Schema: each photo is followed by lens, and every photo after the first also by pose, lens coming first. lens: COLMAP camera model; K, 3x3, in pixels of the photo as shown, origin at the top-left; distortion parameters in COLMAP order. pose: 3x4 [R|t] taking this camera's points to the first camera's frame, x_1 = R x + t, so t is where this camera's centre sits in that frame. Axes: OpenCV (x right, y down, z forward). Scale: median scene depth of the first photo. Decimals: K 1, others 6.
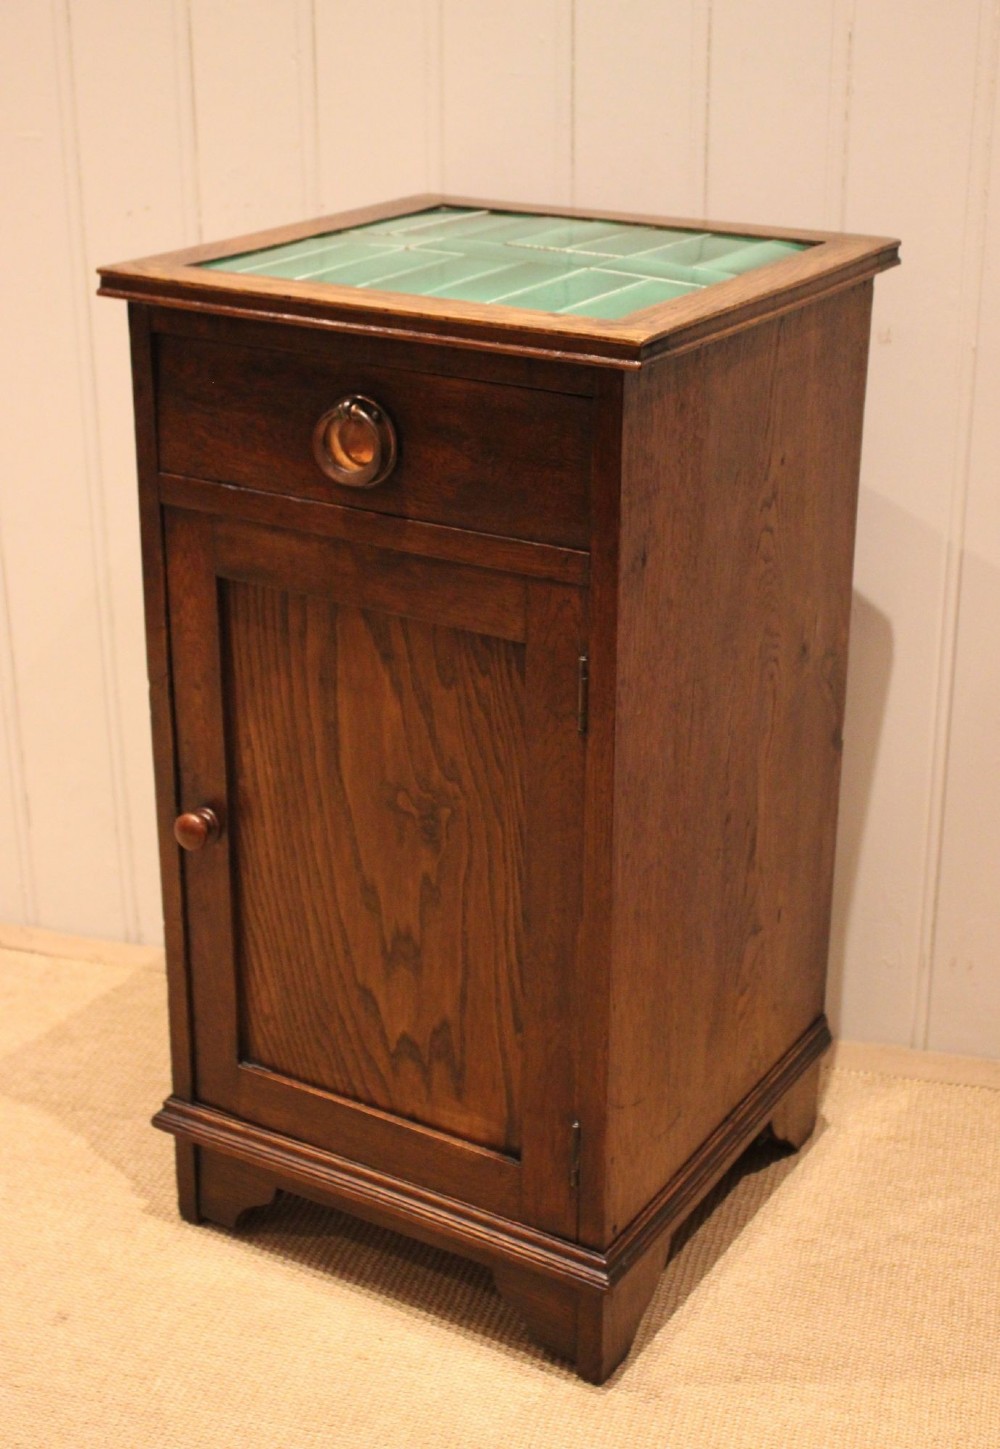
lens RADIAL K [[2198.8, 0, 487.6], [0, 2198.8, 702.6], [0, 0, 1]] dist [-0.045591, 0.000000]
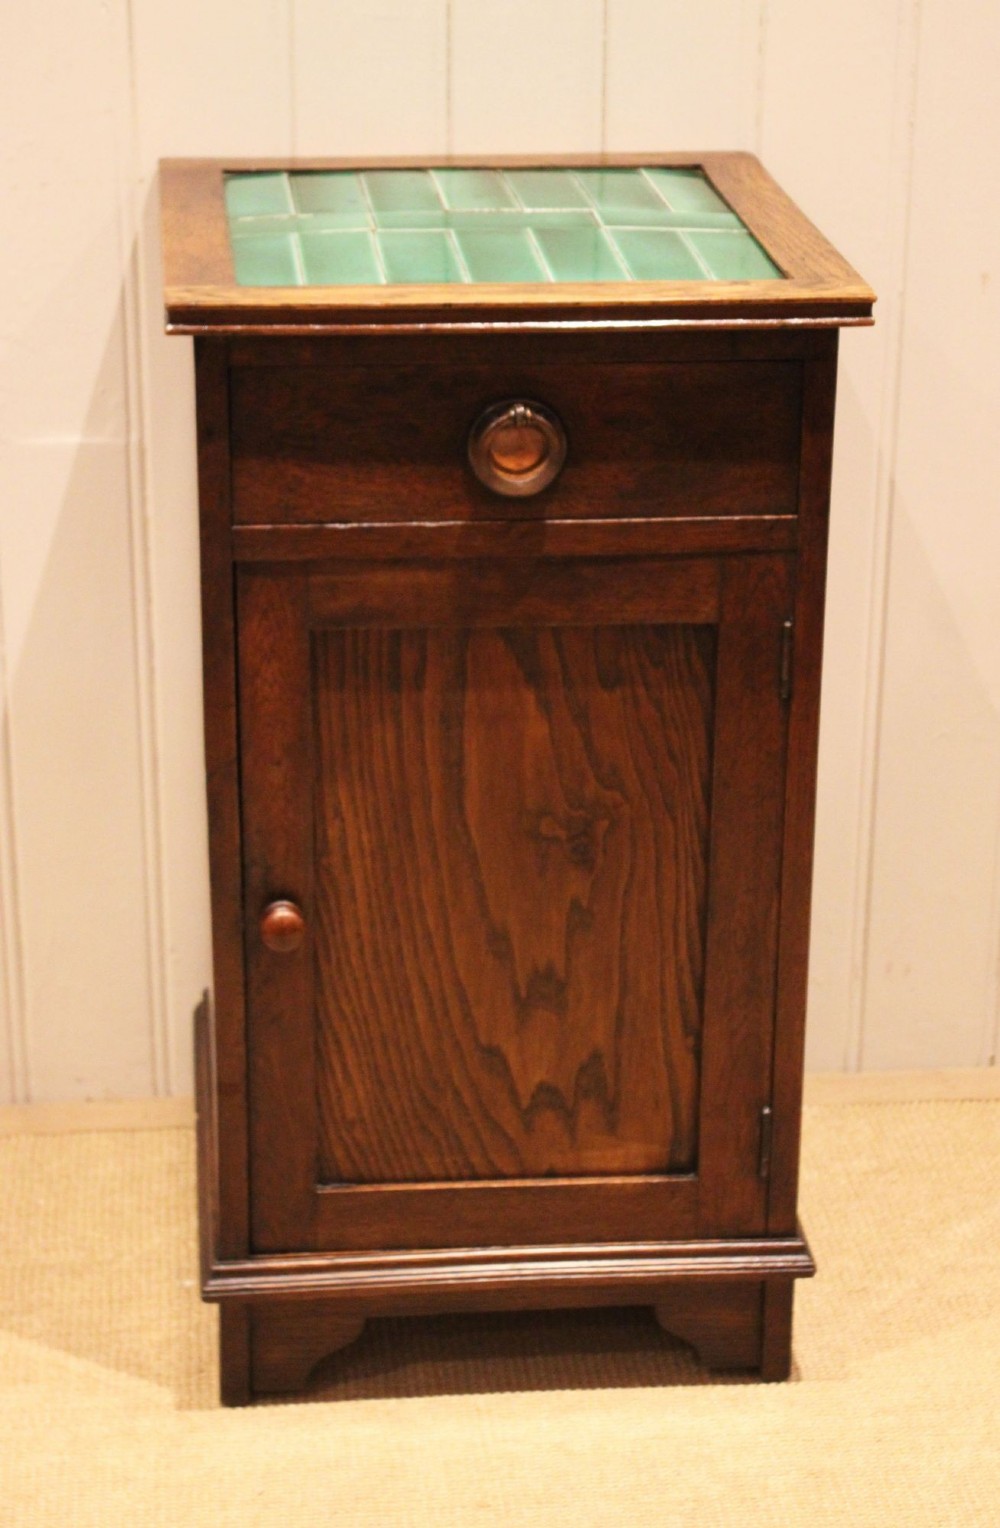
lens RADIAL K [[3115.6, 0, 492.2], [0, 3115.6, 726.4], [0, 0, 1]] dist [0.019763, 0.000000]
pose [[0.796137, -0.222633, 0.562673, -0.760422], [0.214660, 0.973293, 0.081375, -0.104196], [-0.565762, 0.055997, 0.822665, -0.059689]]
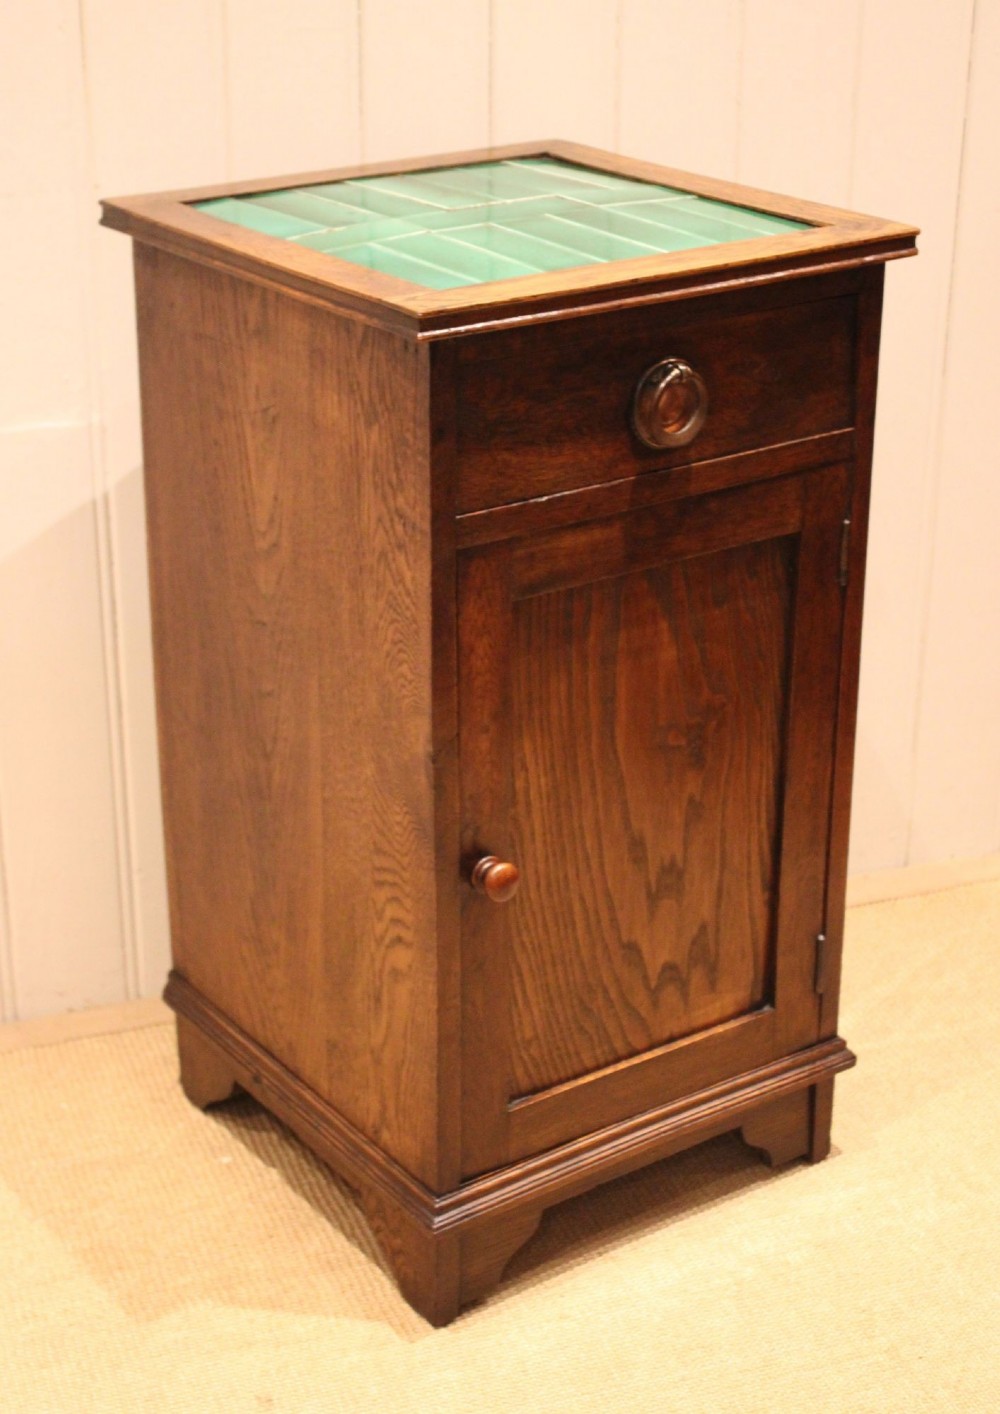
lens RADIAL K [[2430.1, 0, 492.1], [0, 2430.1, 691.8], [0, 0, 1]] dist [-0.015355, 0.000000]
pose [[0.388540, -0.363292, 0.846791, -1.007438], [0.335179, 0.911762, 0.237373, -0.268432], [-0.858307, 0.191598, 0.476024, 0.510078]]
